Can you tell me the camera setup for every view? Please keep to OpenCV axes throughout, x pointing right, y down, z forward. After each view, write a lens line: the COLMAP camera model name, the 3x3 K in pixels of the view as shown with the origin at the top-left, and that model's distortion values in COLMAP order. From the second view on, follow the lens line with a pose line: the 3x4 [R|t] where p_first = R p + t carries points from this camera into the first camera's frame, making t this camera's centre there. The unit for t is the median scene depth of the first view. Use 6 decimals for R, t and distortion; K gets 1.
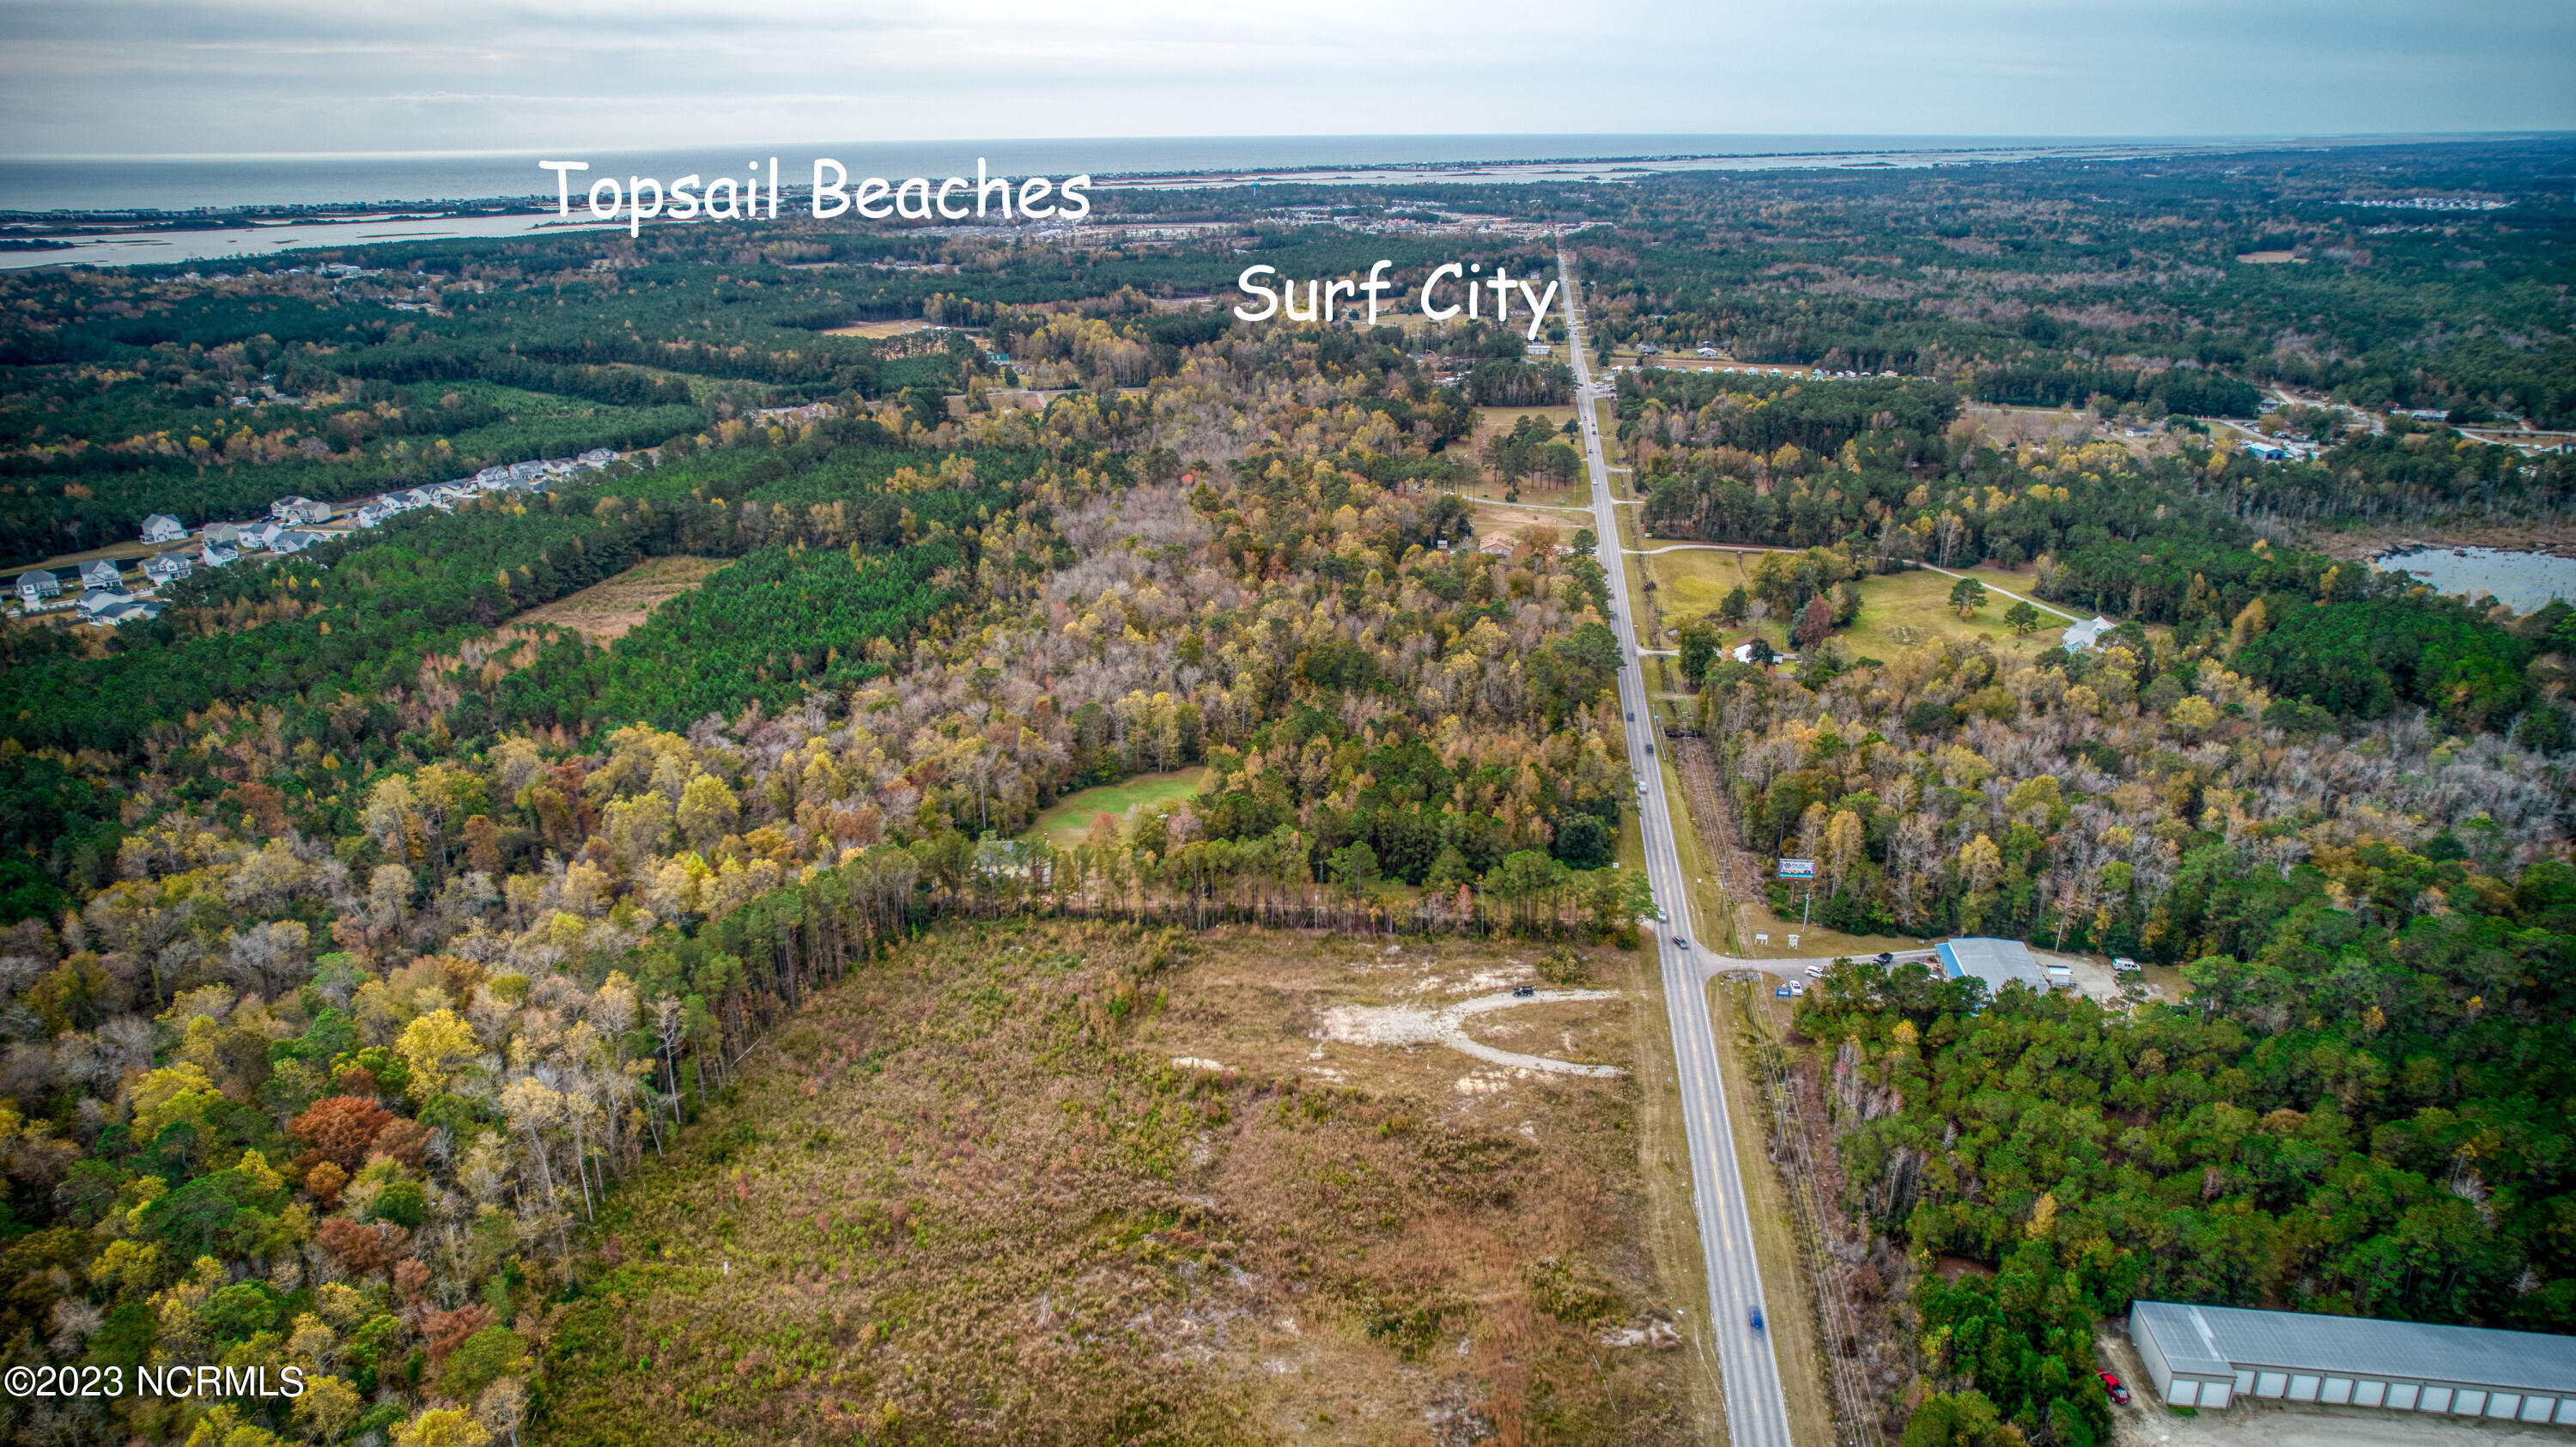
lens RADIAL K [[1594.4, 0, 1291.0], [0, 1594.4, 806.8], [0, 0, 1]] dist [-0.079836, 0.062465]
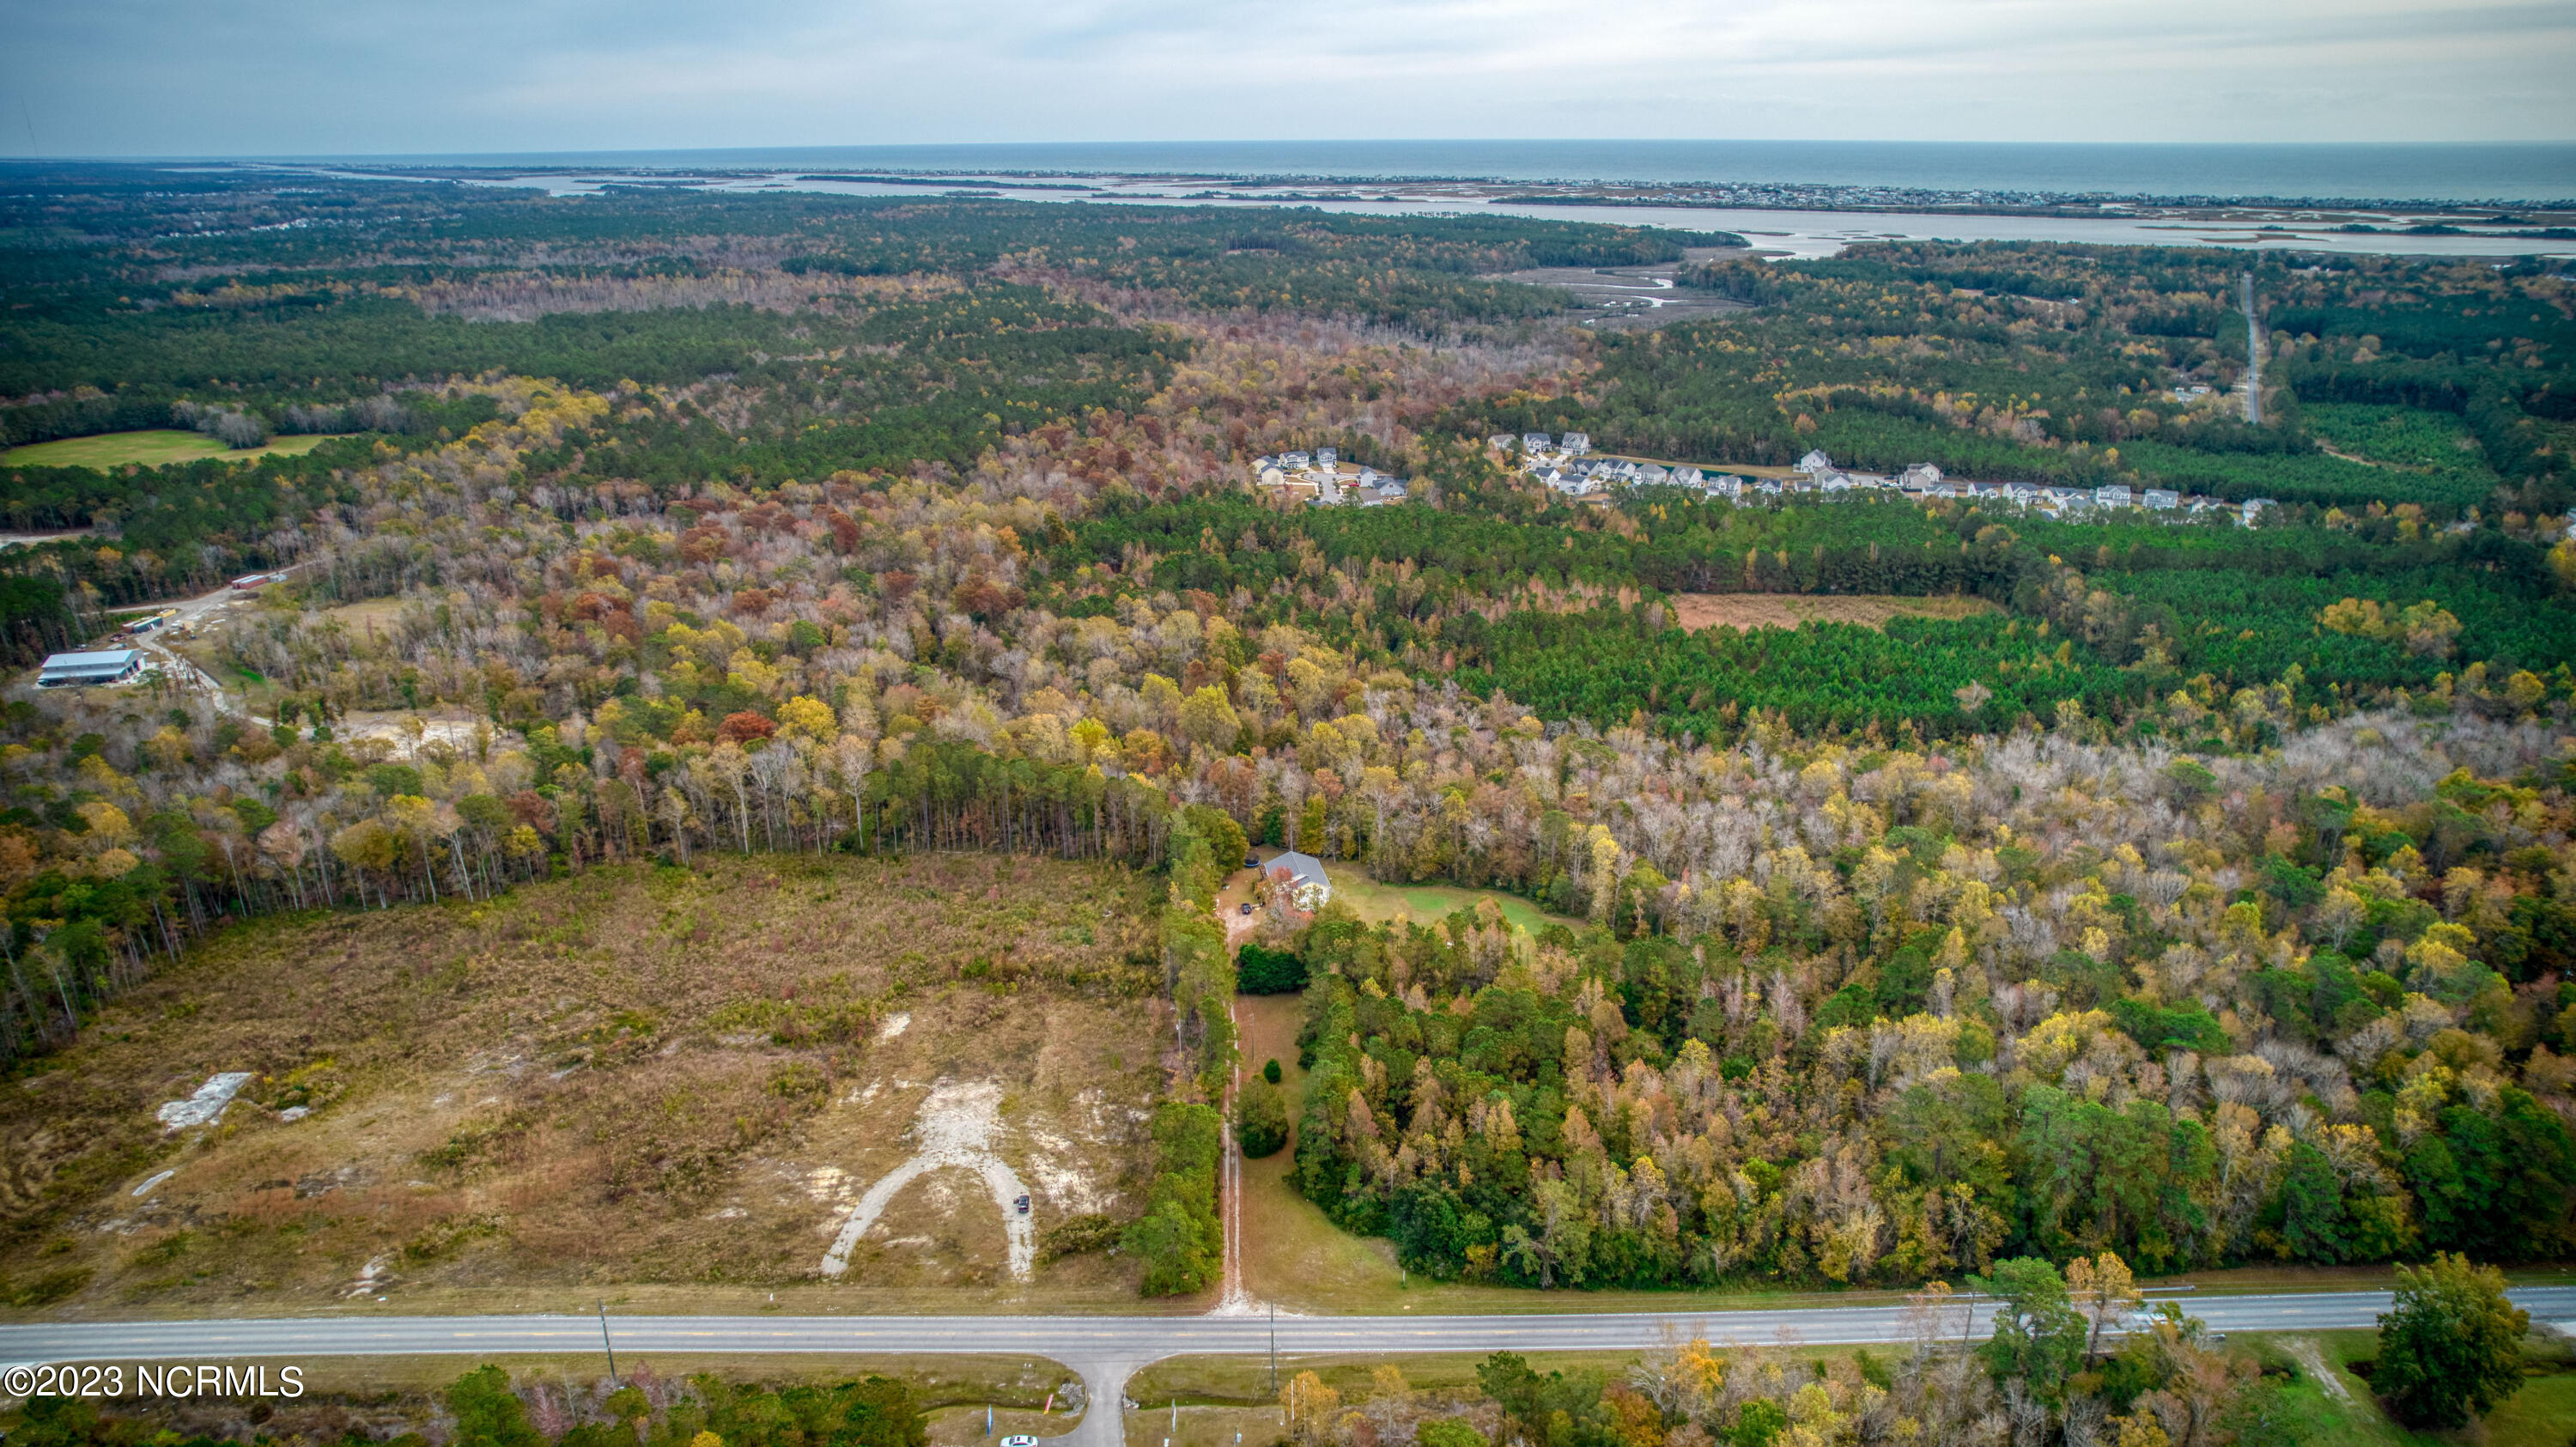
lens RADIAL K [[1594.4, 0, 1291.0], [0, 1594.4, 806.8], [0, 0, 1]] dist [-0.079836, 0.062465]
pose [[0.167822, 0.389653, -0.905542, 0.829311], [-0.381599, 0.872637, 0.304773, -0.364061], [0.908965, 0.294407, 0.295139, 0.825339]]
